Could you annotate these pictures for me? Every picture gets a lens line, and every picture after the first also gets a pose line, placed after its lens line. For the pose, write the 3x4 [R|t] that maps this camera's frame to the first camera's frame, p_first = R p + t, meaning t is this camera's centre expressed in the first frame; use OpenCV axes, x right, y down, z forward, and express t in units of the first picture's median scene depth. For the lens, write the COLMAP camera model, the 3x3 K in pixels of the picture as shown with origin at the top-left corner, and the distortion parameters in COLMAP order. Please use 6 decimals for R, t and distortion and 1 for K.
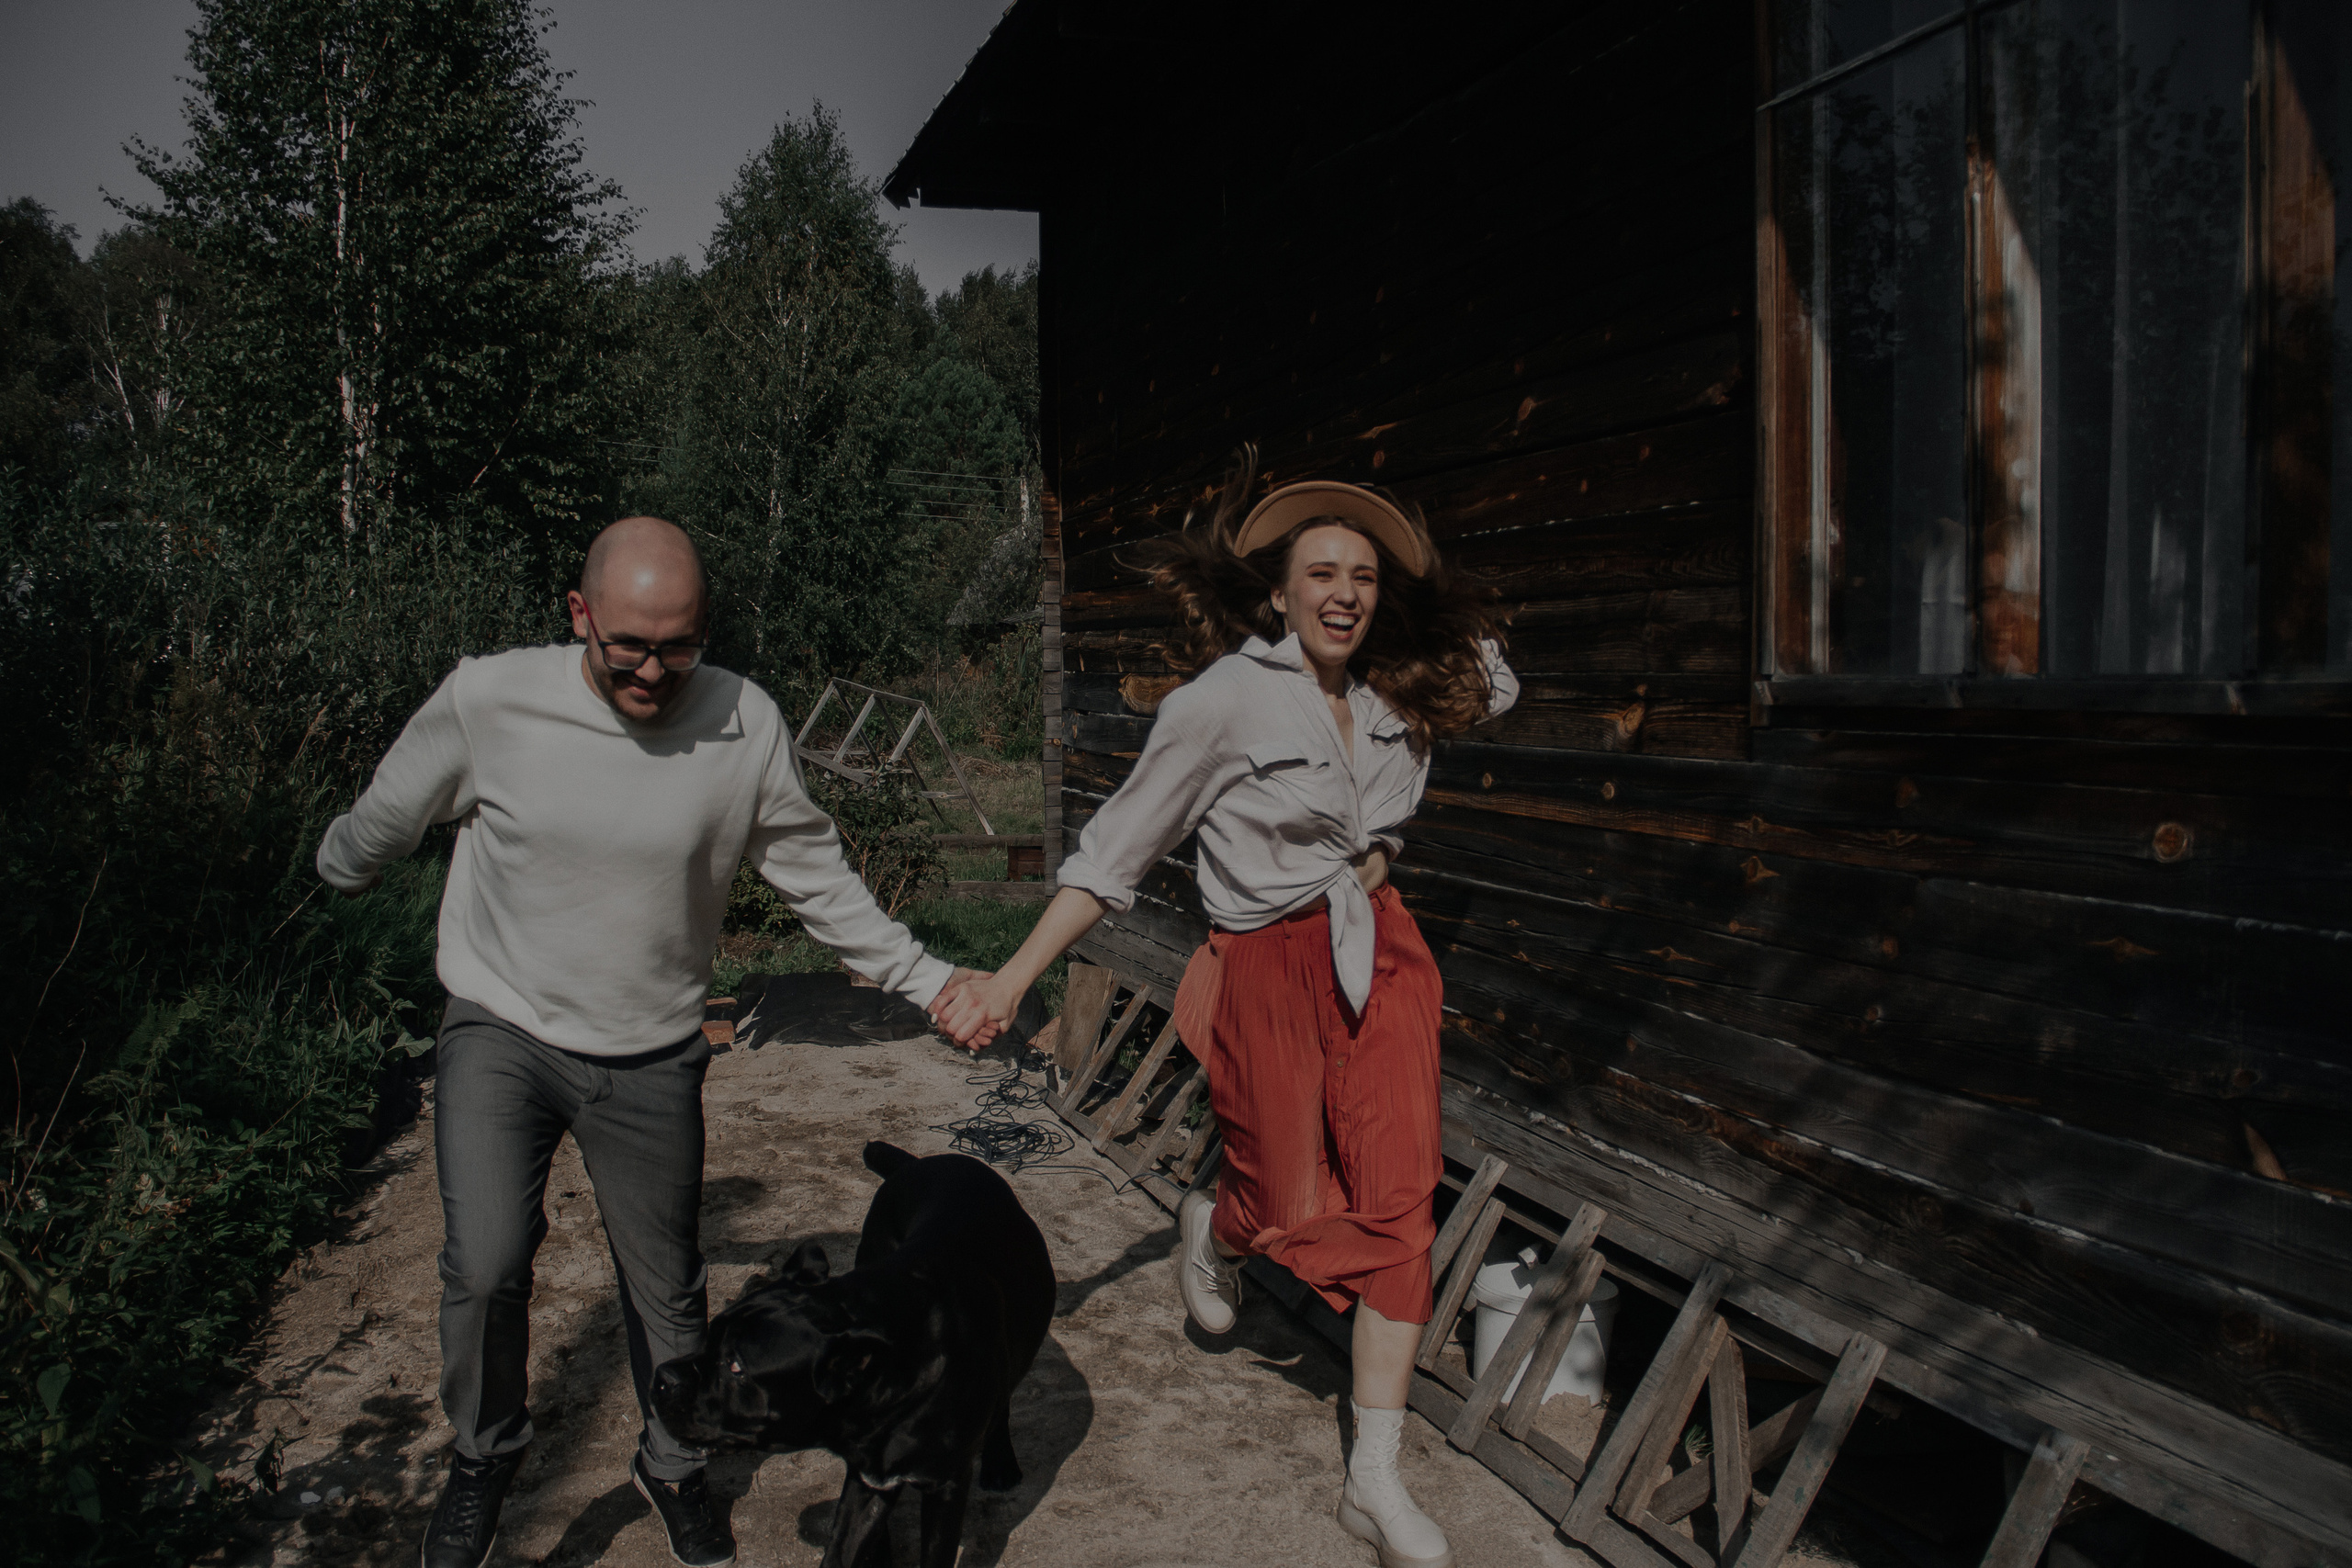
lens RADIAL K [[1951.9, 0, 1168.1], [0, 1951.9, 790.0], [0, 0, 1]] dist [-0.176503, 0.114395]
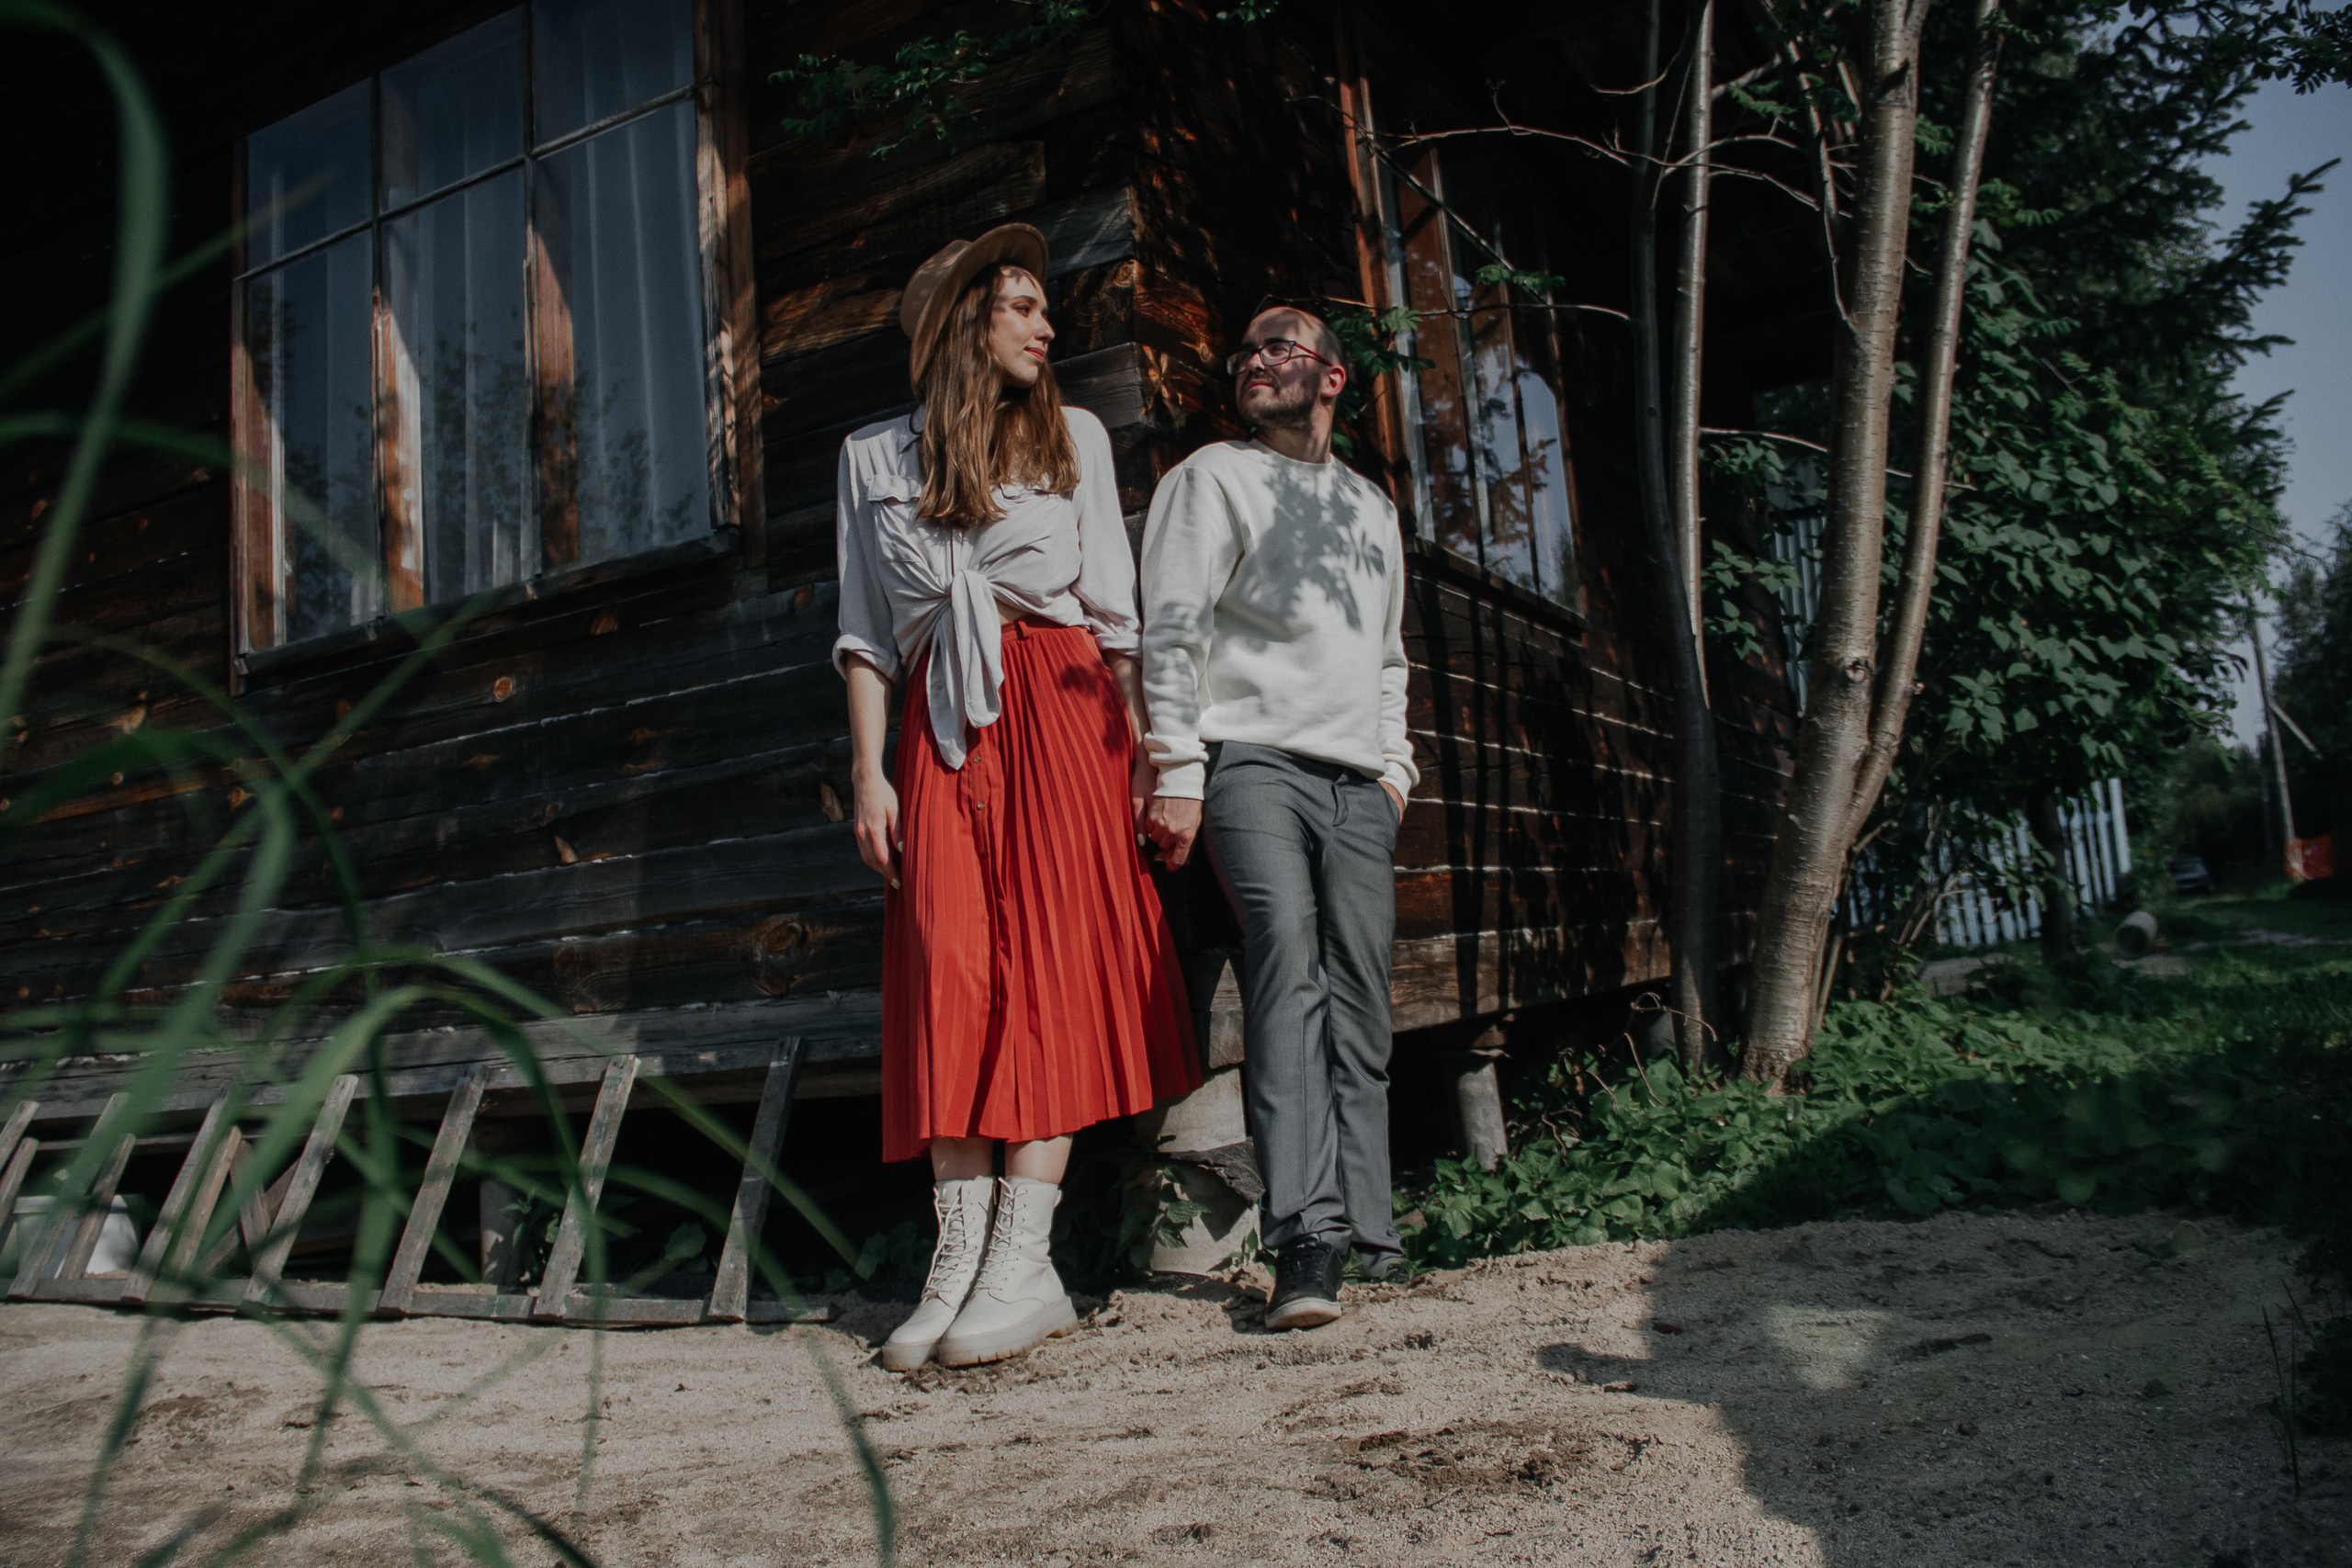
lens RADIAL K [[1806.1, 0, 1176.8], [0, 1806.1, 770.9], [0, 0, 1]] dist [-0.175163, 0.106809]
pose [[0.692138, 0.015740, 0.721594, -0.138575], [0.121290, 0.983008, -0.137780, 0.294056], [-0.711501, 0.182885, 0.678468, -0.365418]]
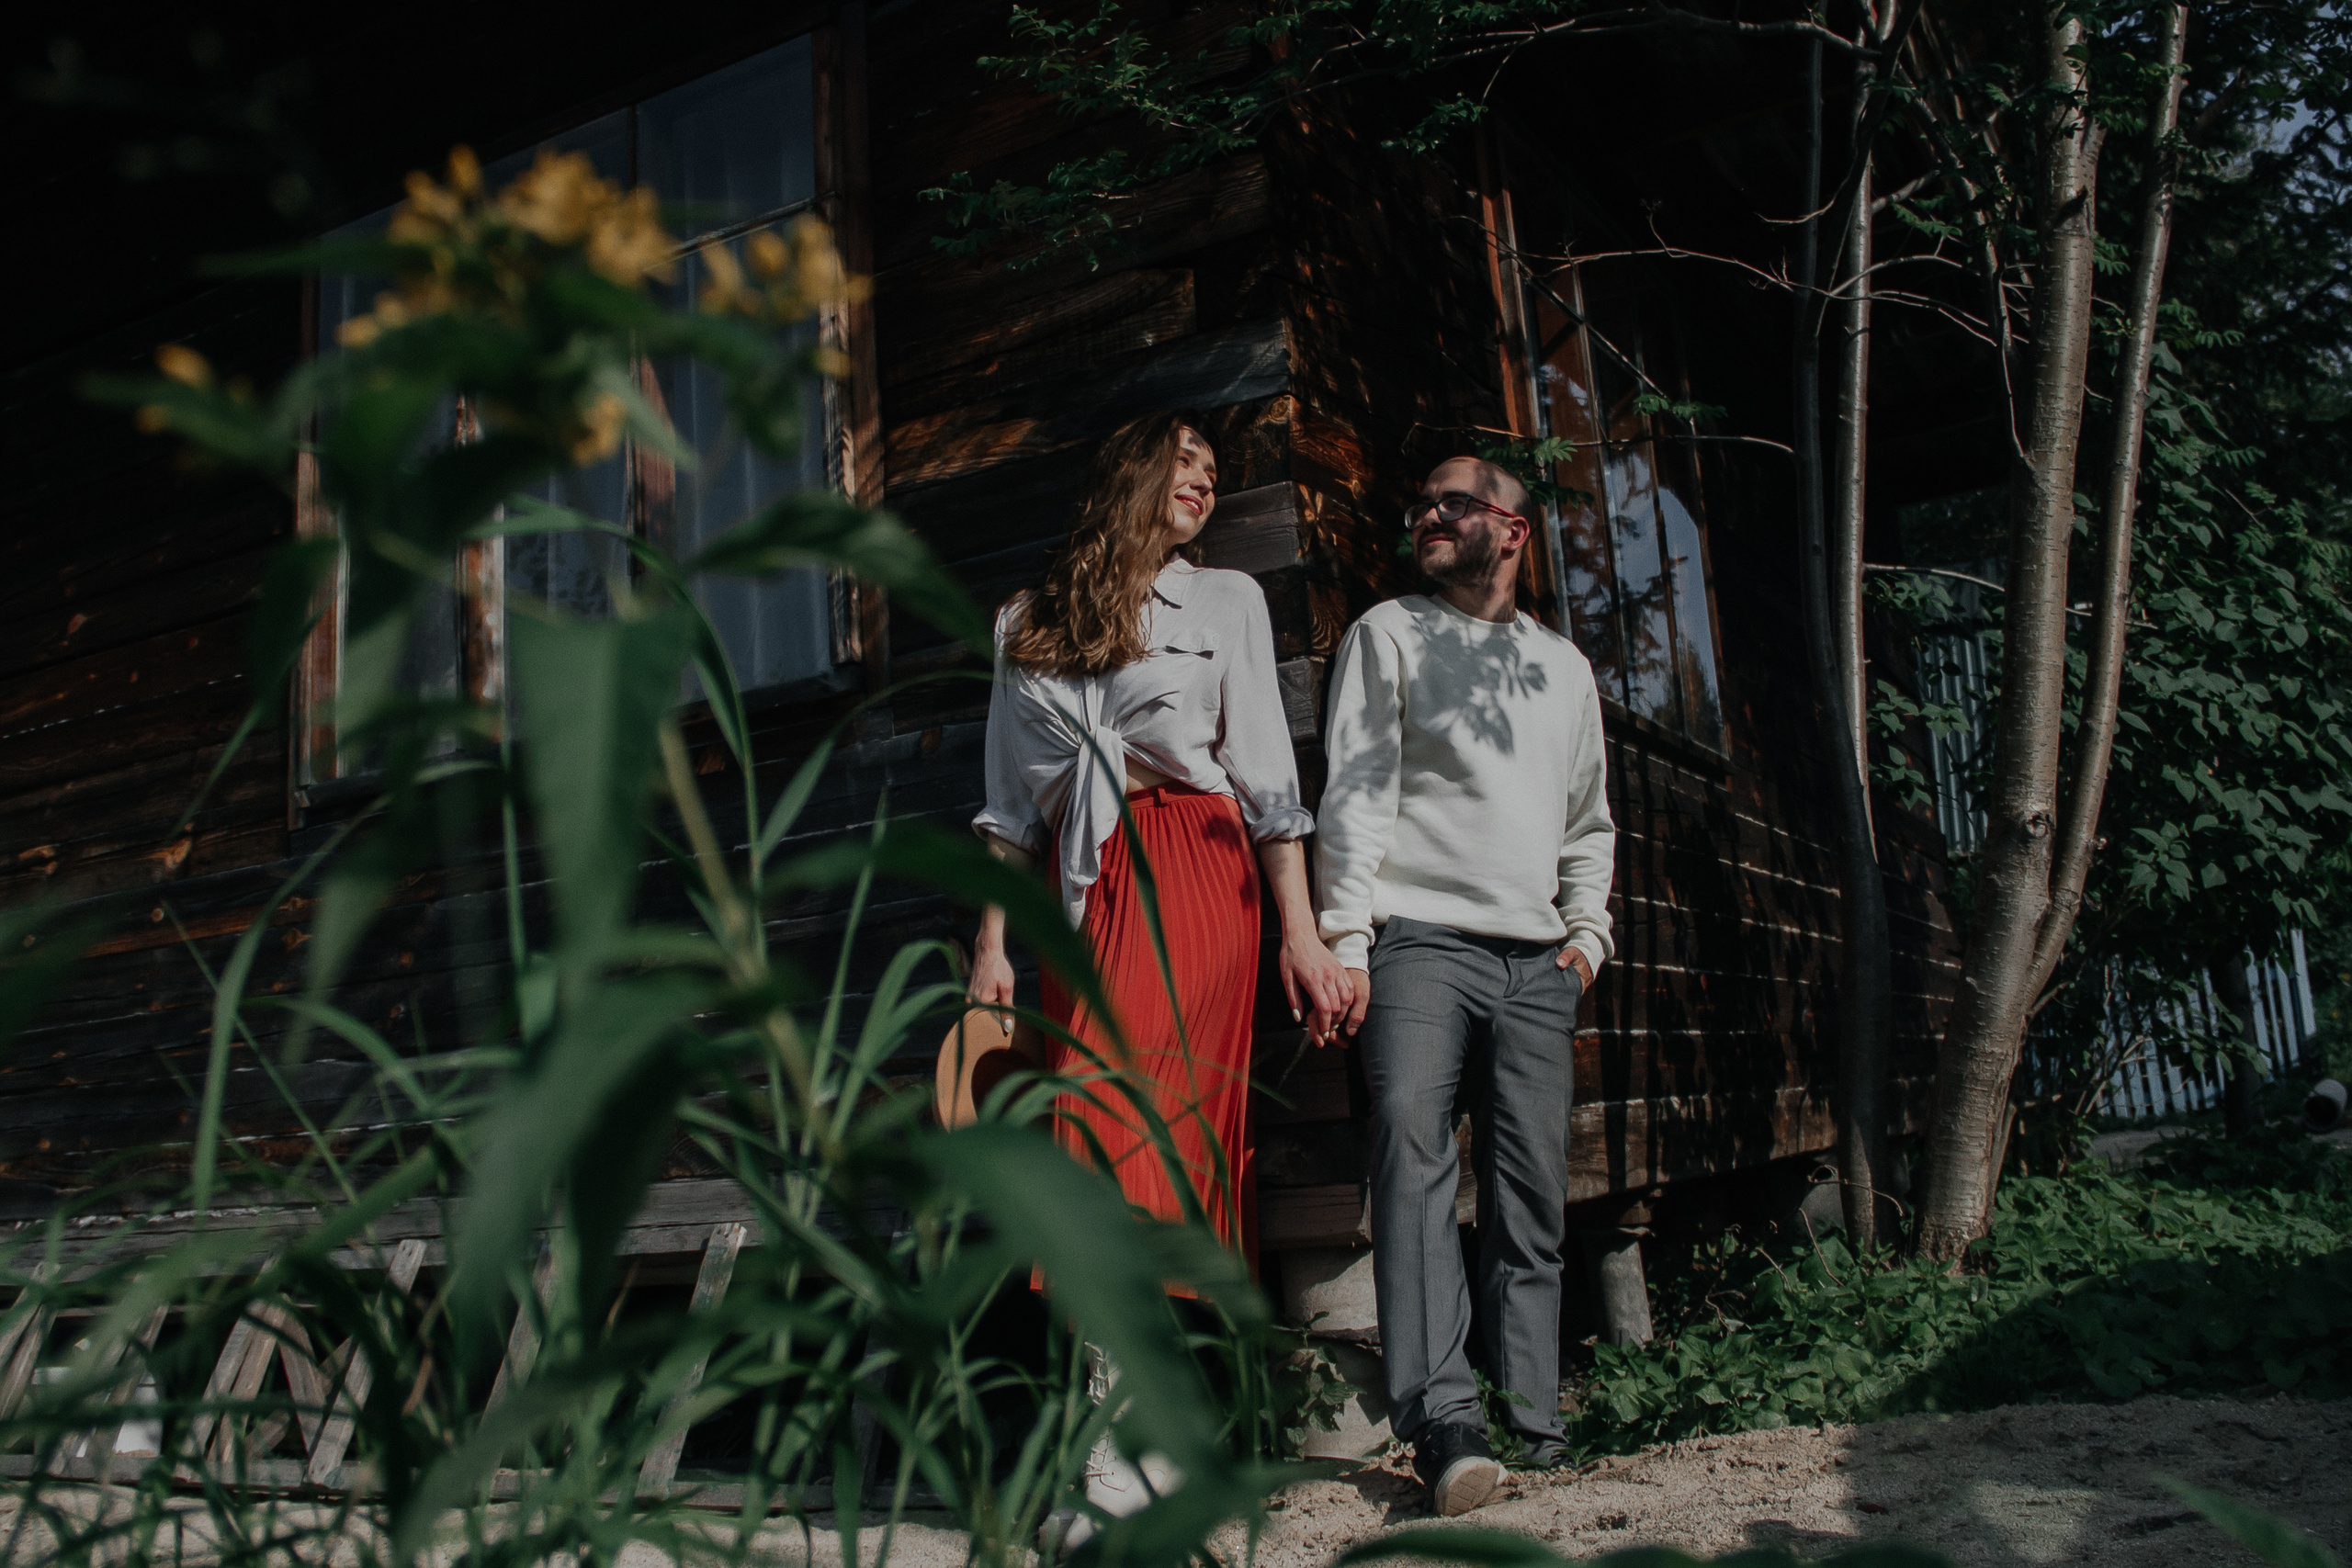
lens RADIAL K [[2038.2, 0, 1213.5], [0, 2038.2, 782.7], [0, 0, 1]] dist [-0.179474, 0.117334]
pose [[0.698587, 0.068643, 0.712225, -0.228402], [0.110099, 0.973221, -0.201788, 0.291138], [-0.707004, 0.219382, 0.672322, -0.381774]]
